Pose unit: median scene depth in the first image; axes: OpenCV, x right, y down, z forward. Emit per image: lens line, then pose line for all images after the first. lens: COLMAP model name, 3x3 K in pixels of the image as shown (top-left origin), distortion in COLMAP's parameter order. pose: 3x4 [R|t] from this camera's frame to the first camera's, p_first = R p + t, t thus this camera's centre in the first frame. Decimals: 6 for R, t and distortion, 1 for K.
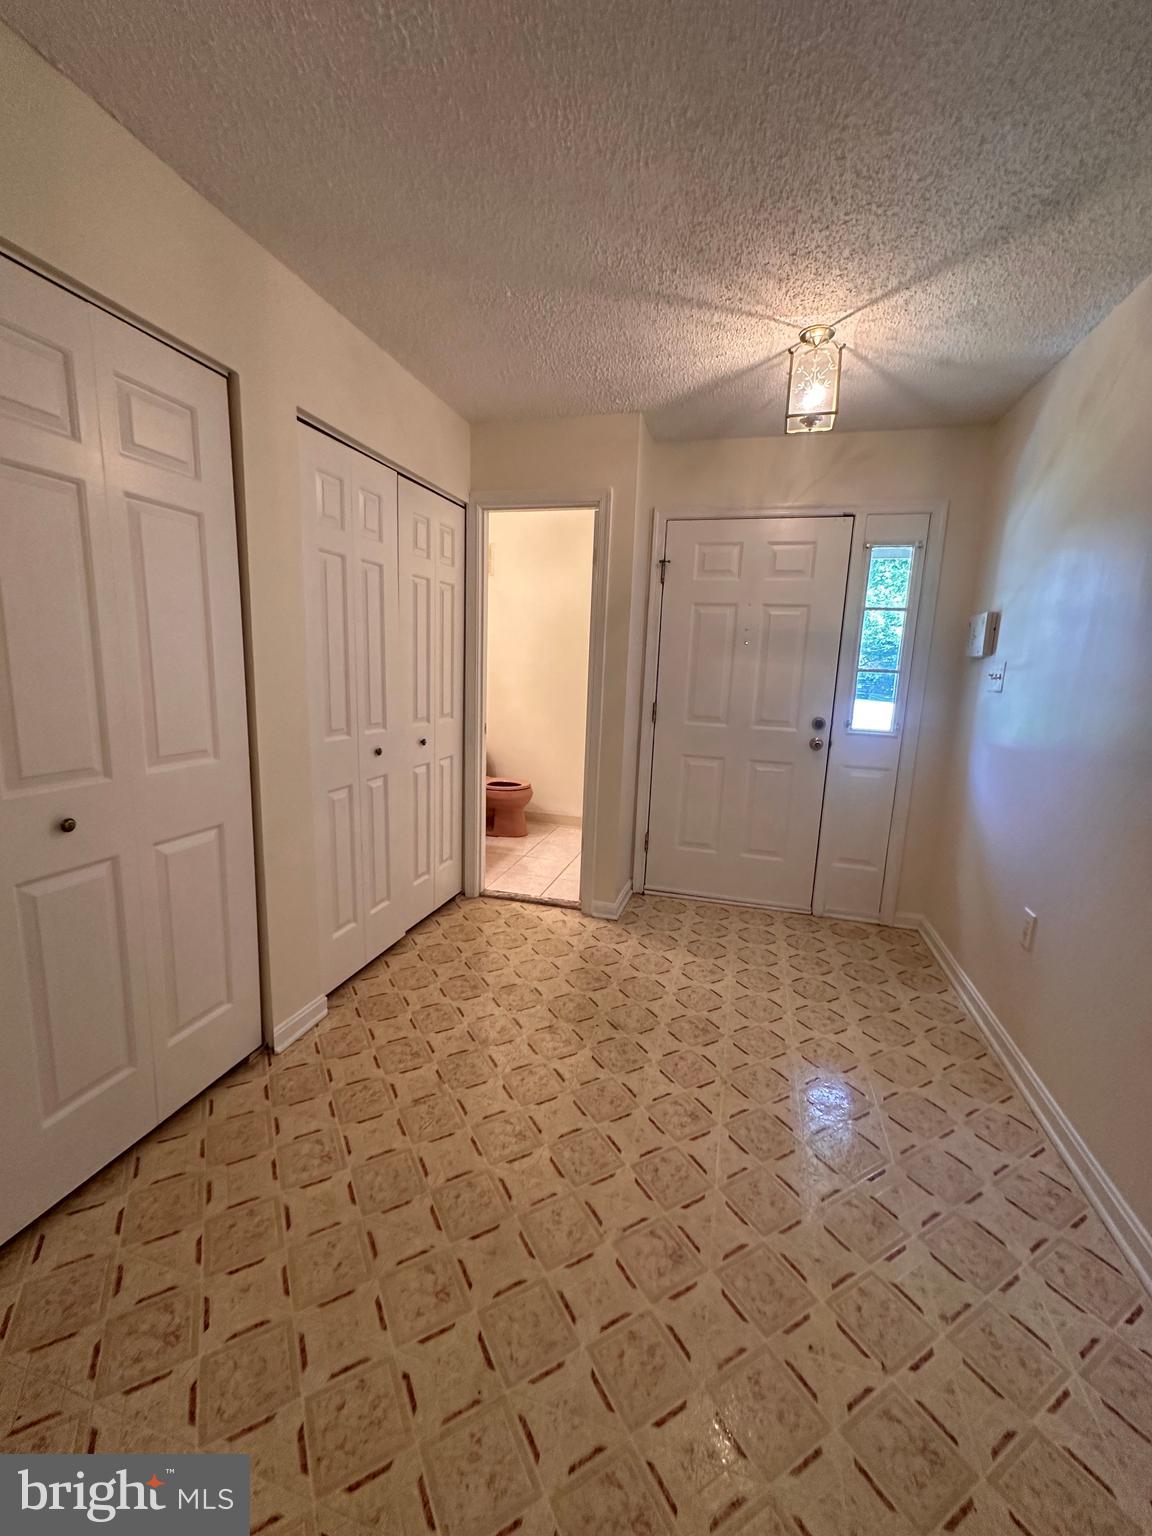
lens RADIAL K [[616.4, 0, 576.4], [0, 616.4, 770.2], [0, 0, 1]] dist [-0.004599, 0.000681]
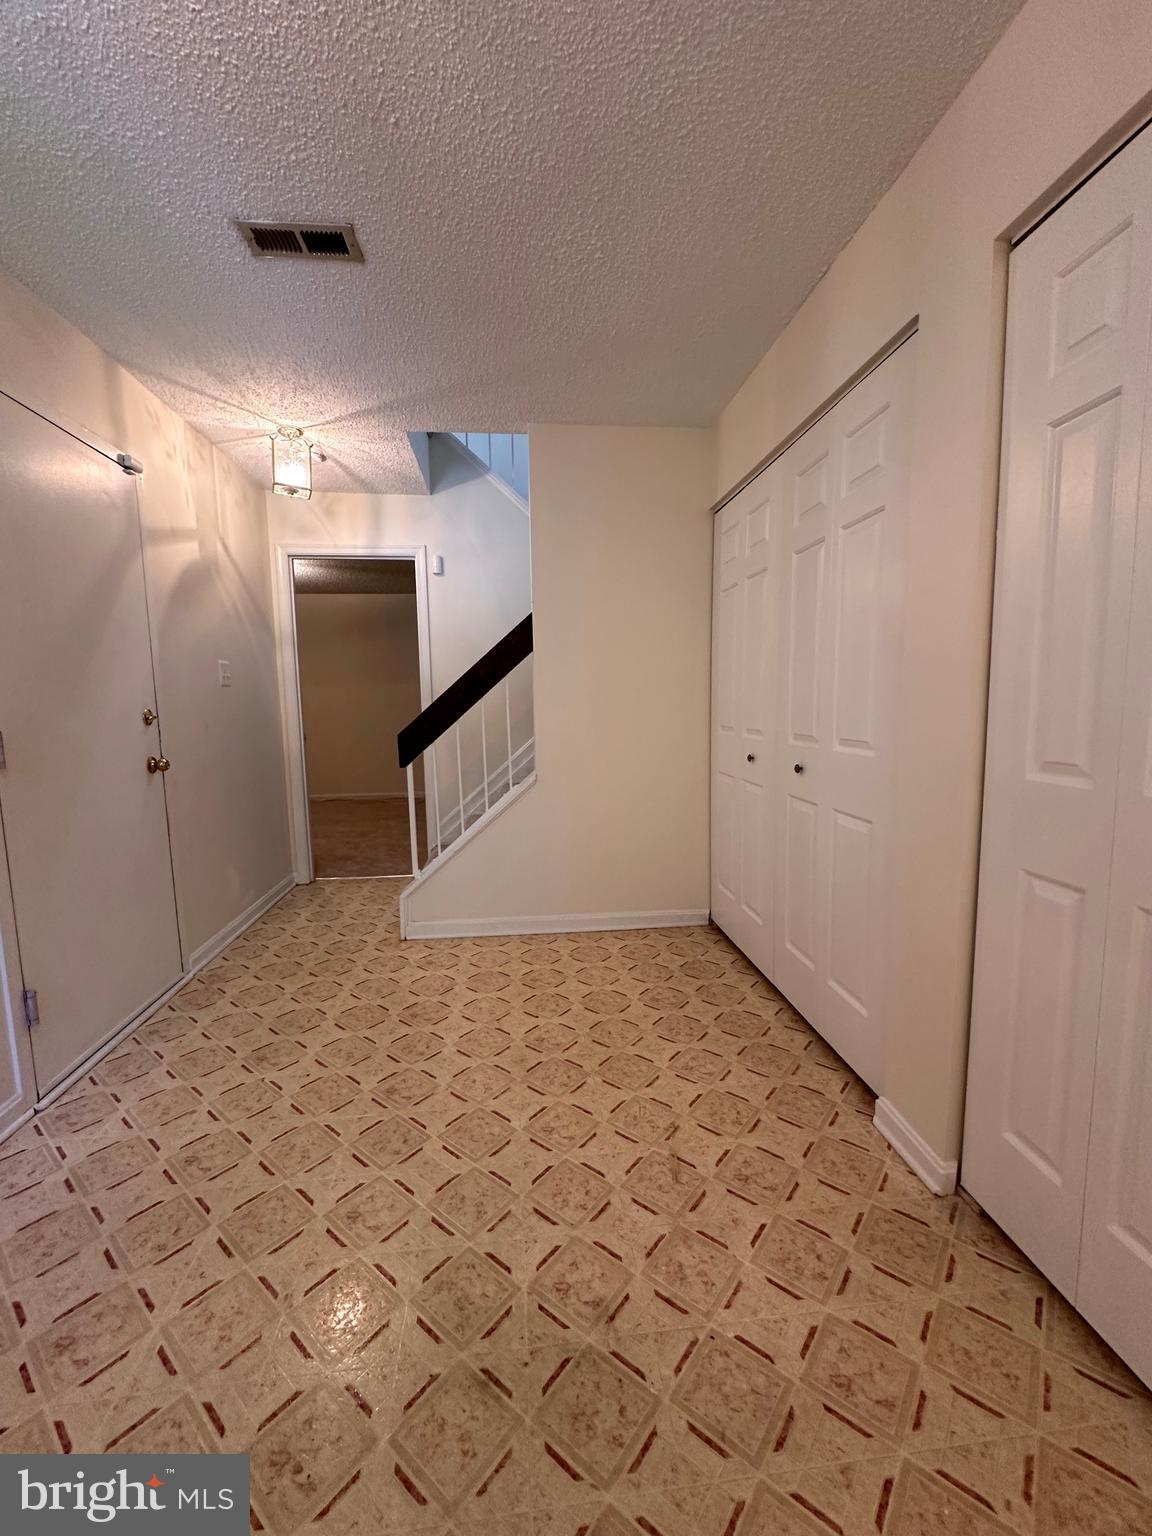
lens RADIAL K [[616.4, 0, 576.9], [0, 616.4, 767.2], [0, 0, 1]] dist [-0.004599, 0.000681]
pose [[-0.928327, 0.017933, -0.371331, 0.210063], [-0.082647, 0.963886, 0.253166, -0.201321], [0.362461, 0.265711, -0.893320, 1.664679]]
